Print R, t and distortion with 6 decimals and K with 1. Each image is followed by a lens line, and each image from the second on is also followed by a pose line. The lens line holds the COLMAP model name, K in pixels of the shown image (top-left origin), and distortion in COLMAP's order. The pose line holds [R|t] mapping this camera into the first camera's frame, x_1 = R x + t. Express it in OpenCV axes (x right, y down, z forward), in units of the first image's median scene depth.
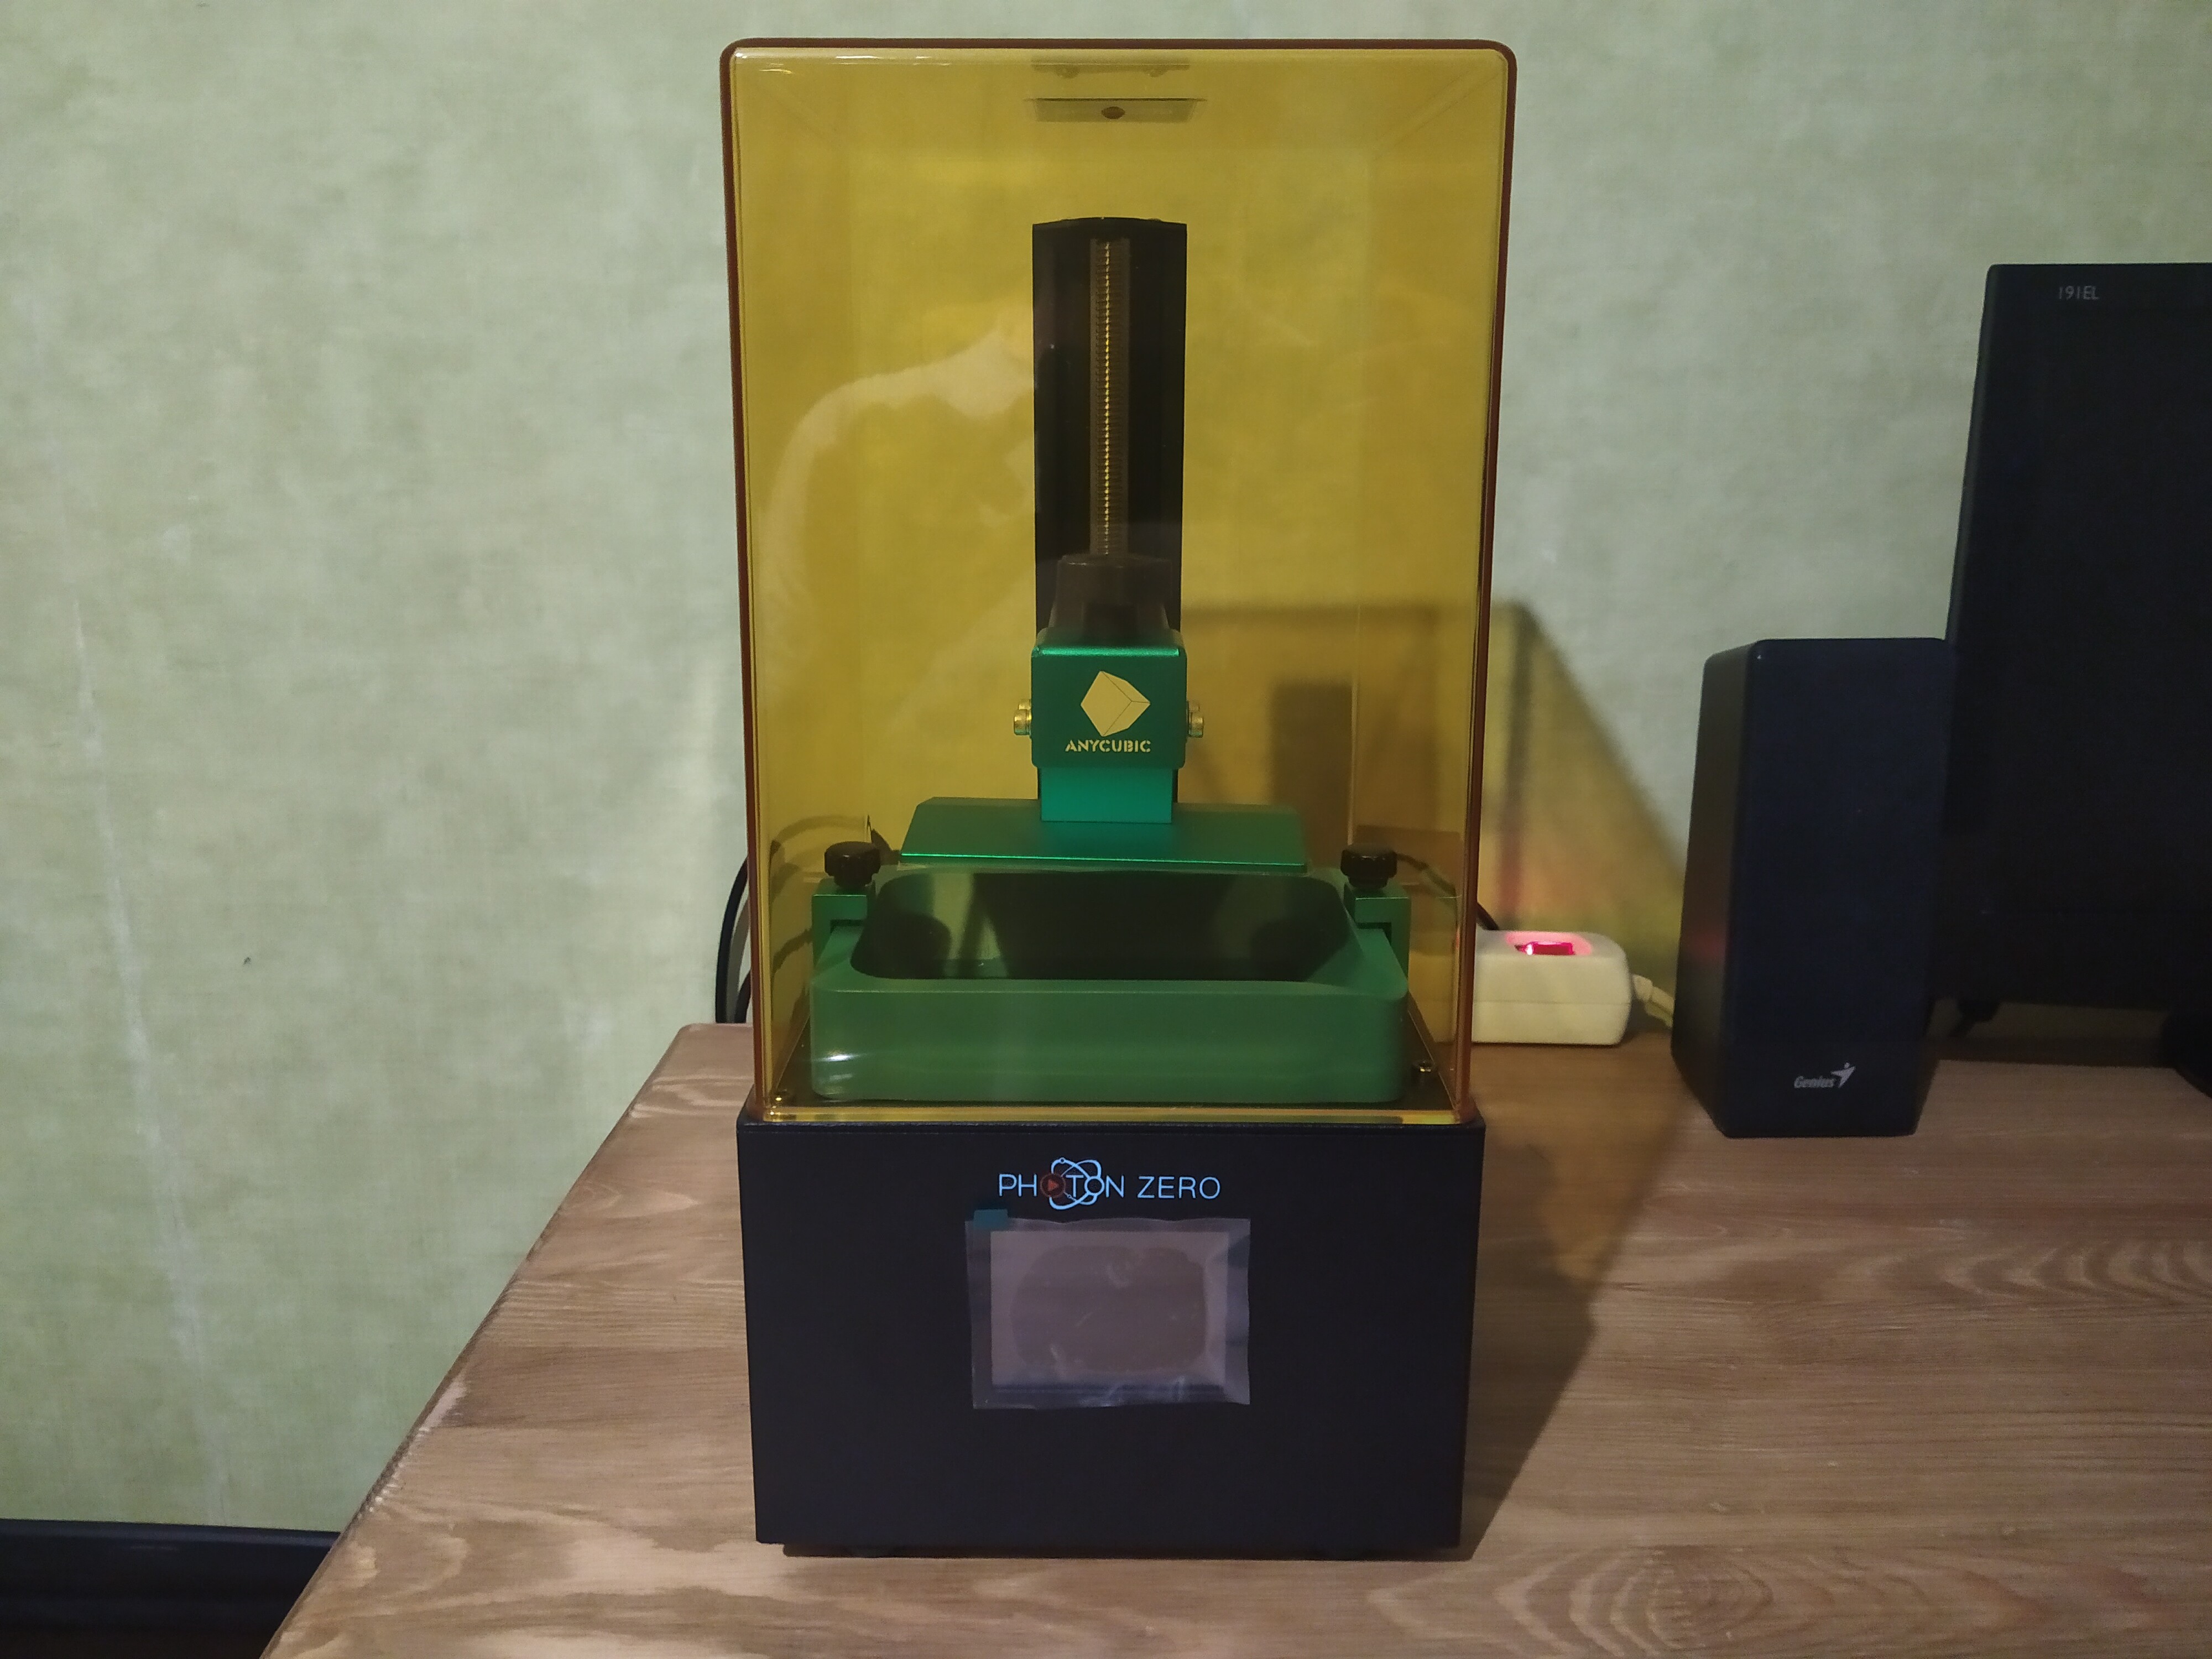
lens RADIAL K [[1646.5, 0, 1100.8], [0, 1646.5, 818.3], [0, 0, 1]] dist [0.052581, -0.067152]
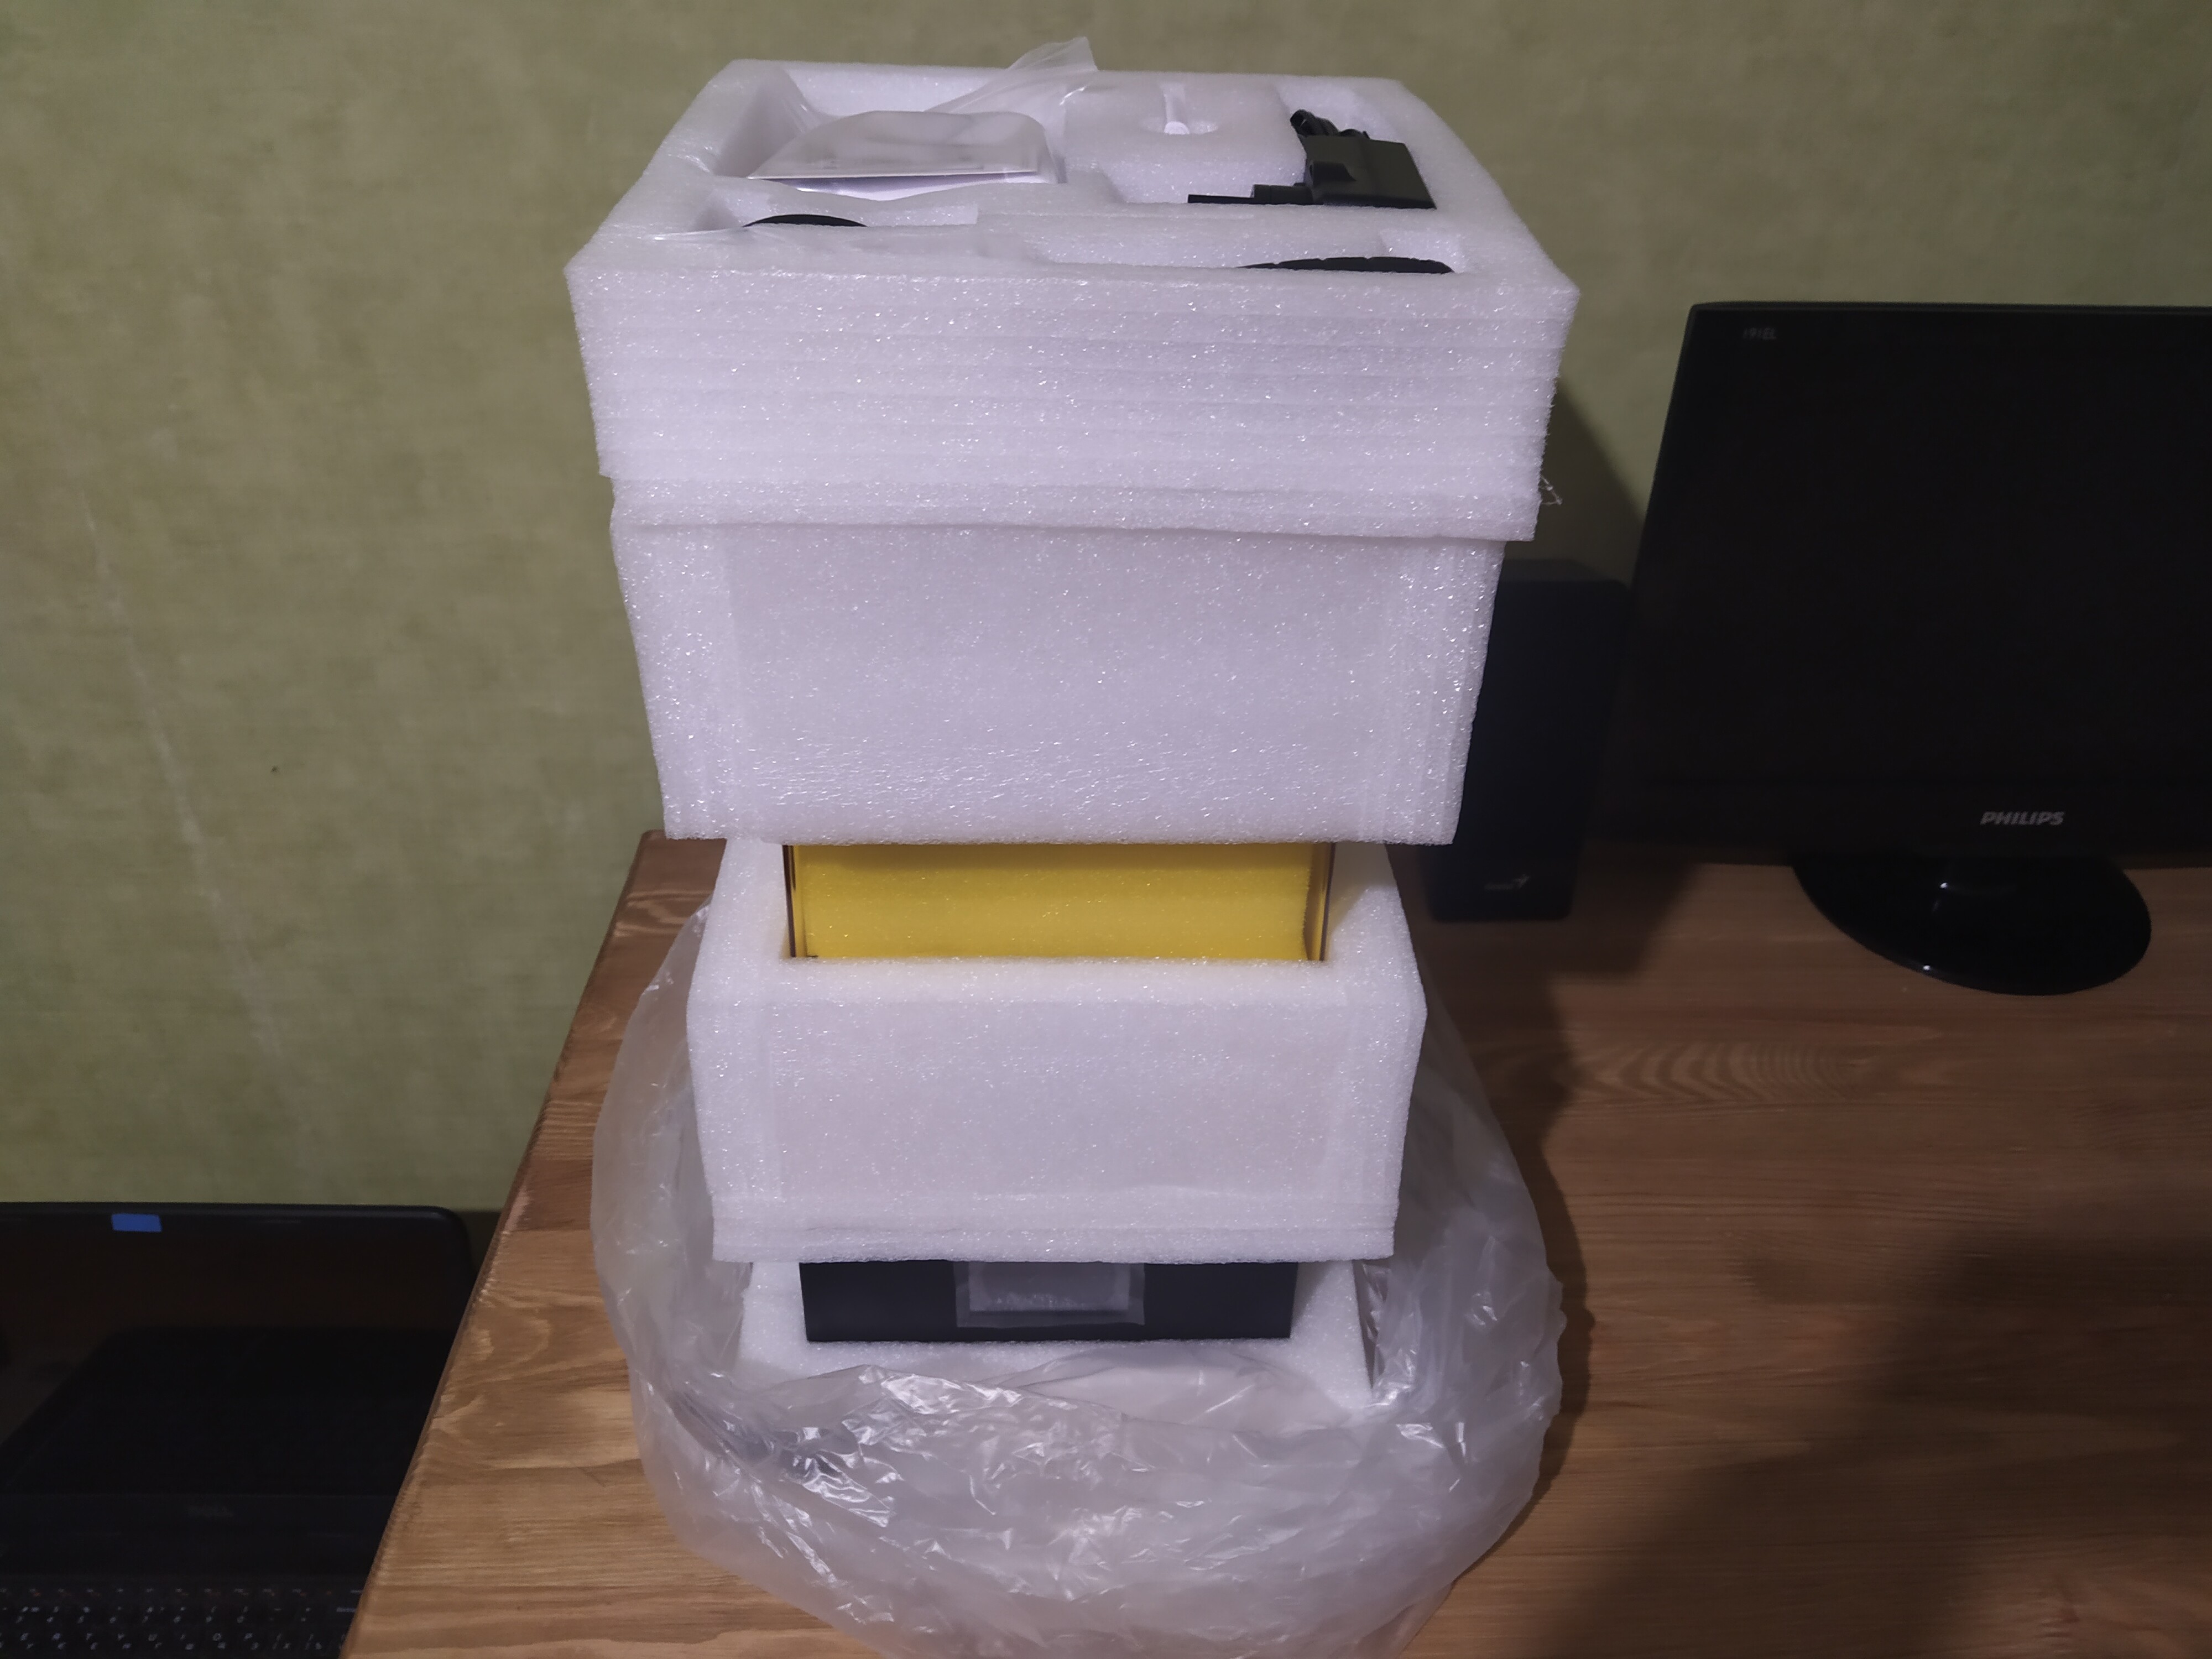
lens RADIAL K [[1646.5, 0, 1103.4], [0, 1646.5, 803.3], [0, 0, 1]] dist [0.052581, -0.067152]
pose [[0.999227, -0.010447, 0.037908, 0.058337], [-0.001891, 0.950182, 0.311689, -0.367214], [-0.039276, -0.311519, 0.949428, -0.243371]]
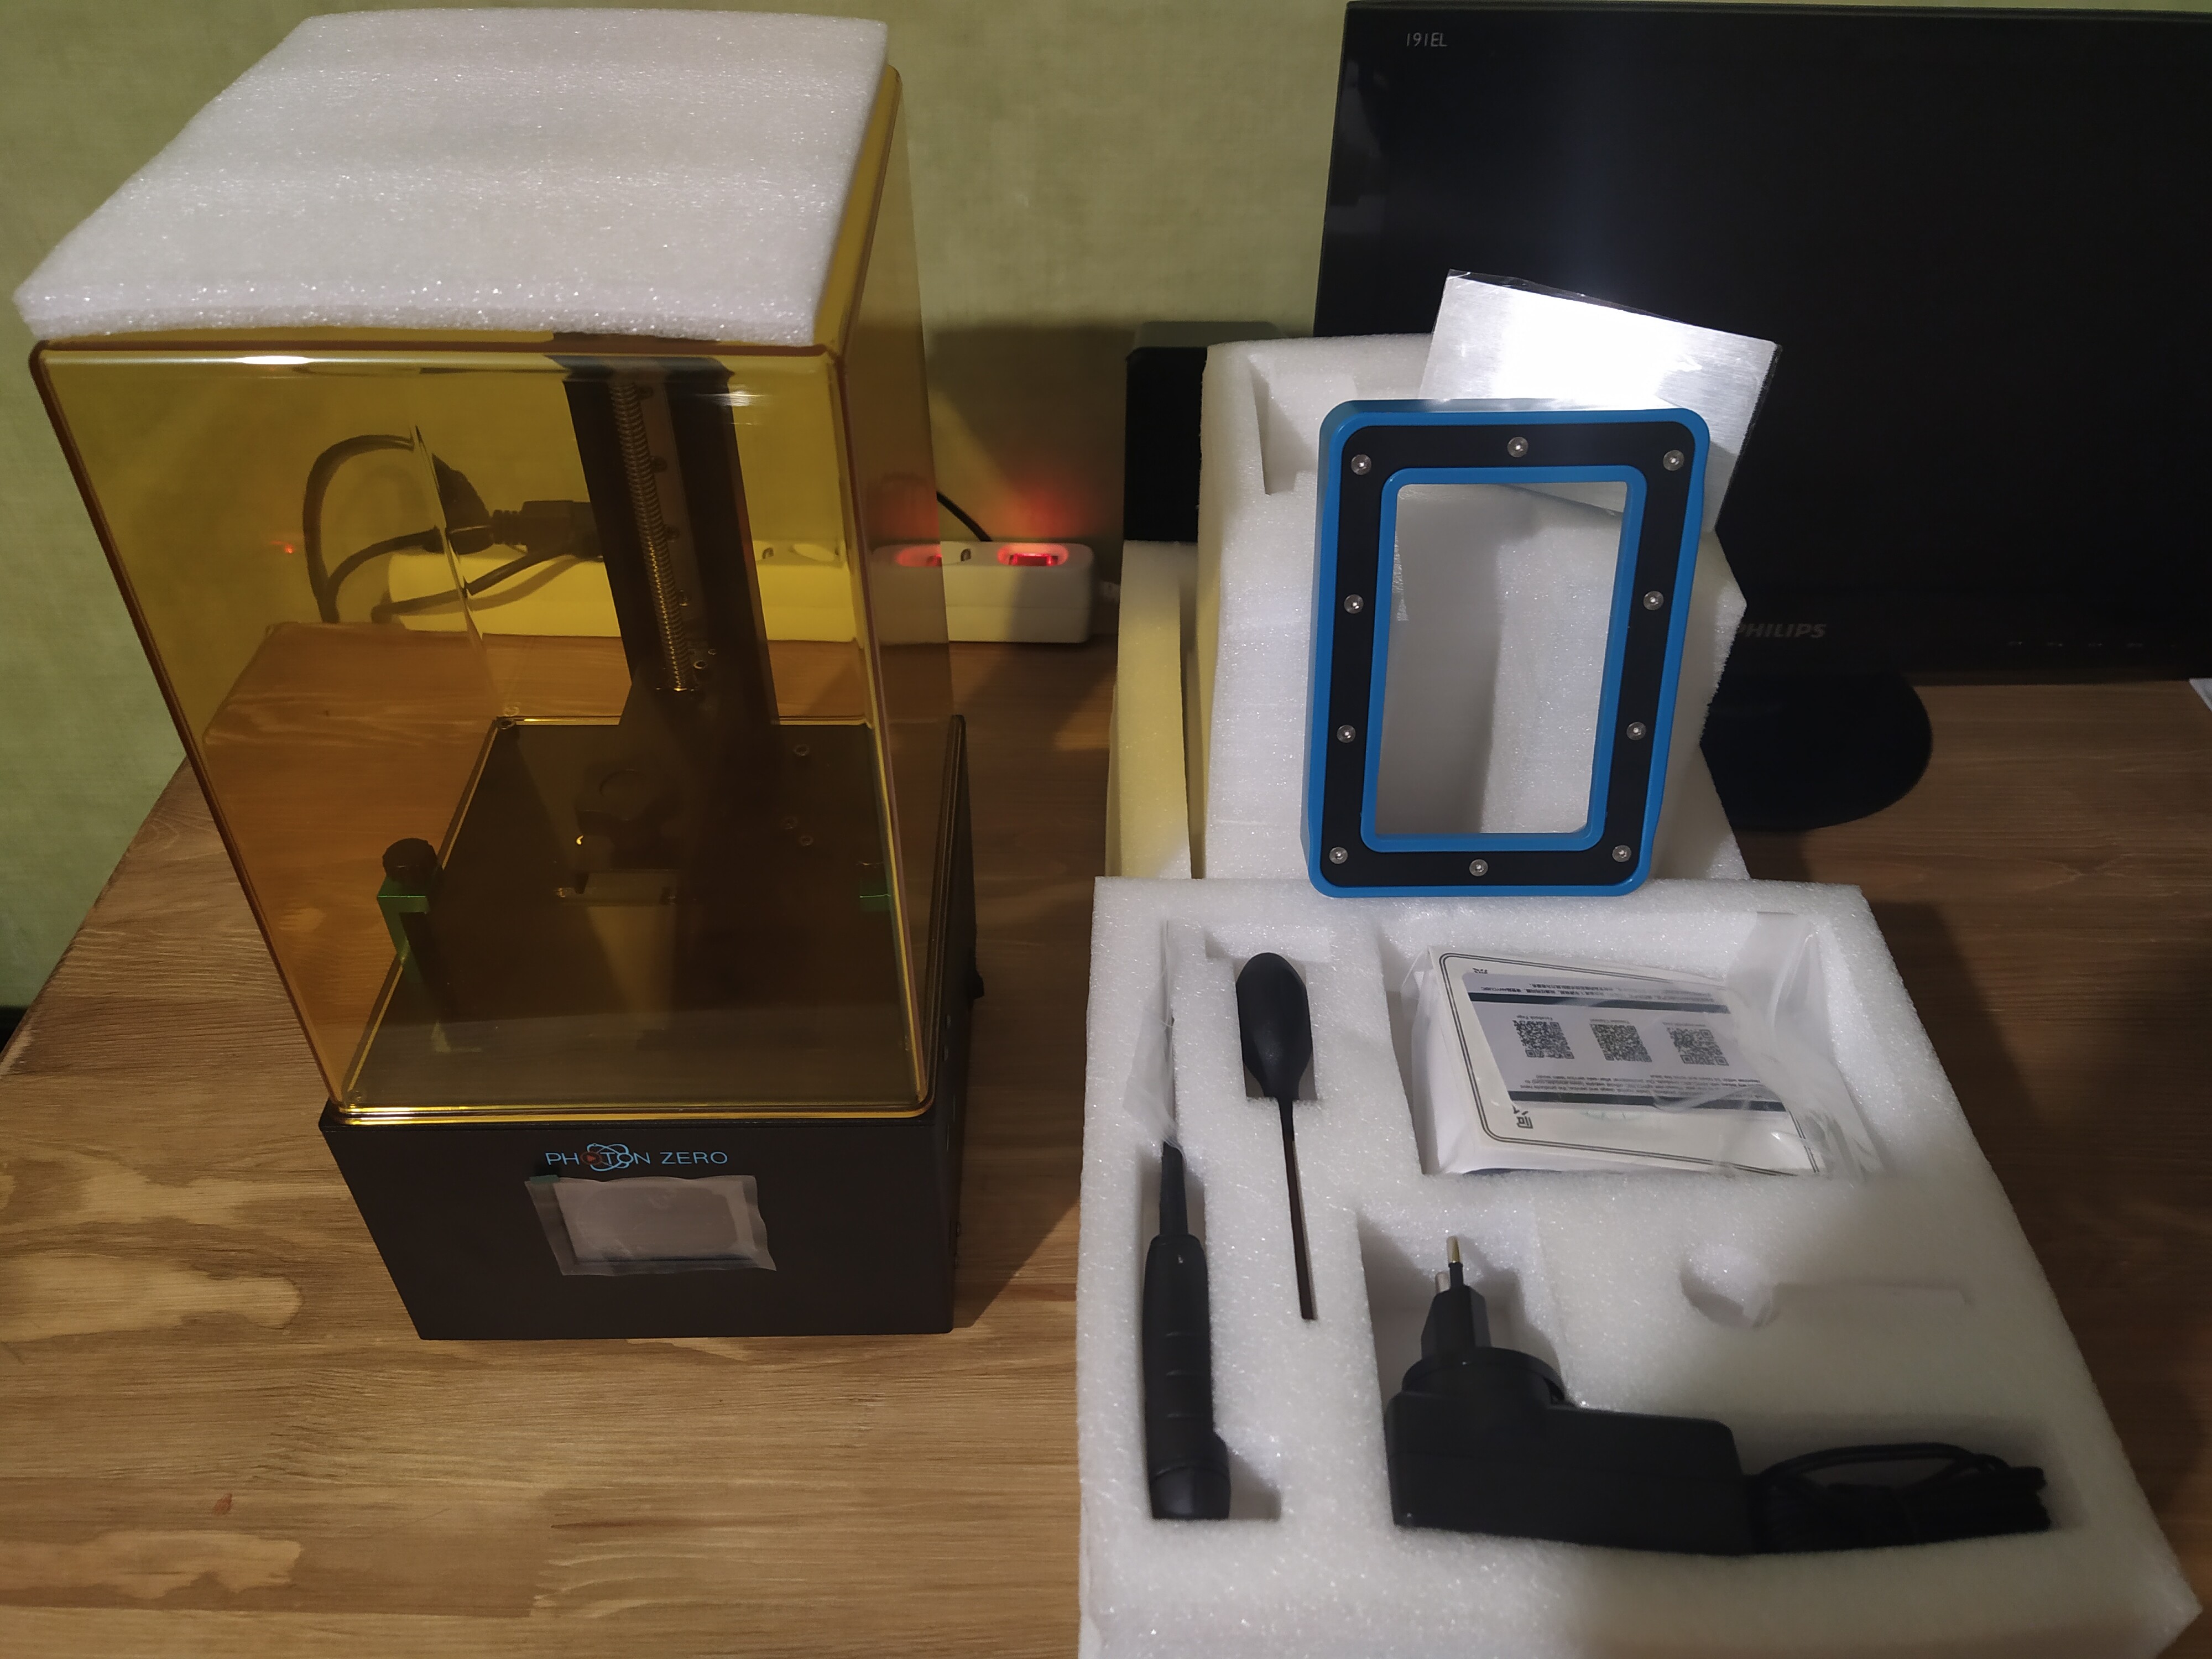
lens RADIAL K [[1646.5, 0, 1044.6], [0, 1646.5, 800.2], [0, 0, 1]] dist [0.052581, -0.067152]
pose [[1.000000, -0.000875, -0.000260, 0.359561], [0.000900, 0.897627, 0.440755, -0.346063], [-0.000152, -0.440755, 0.897628, -0.093014]]
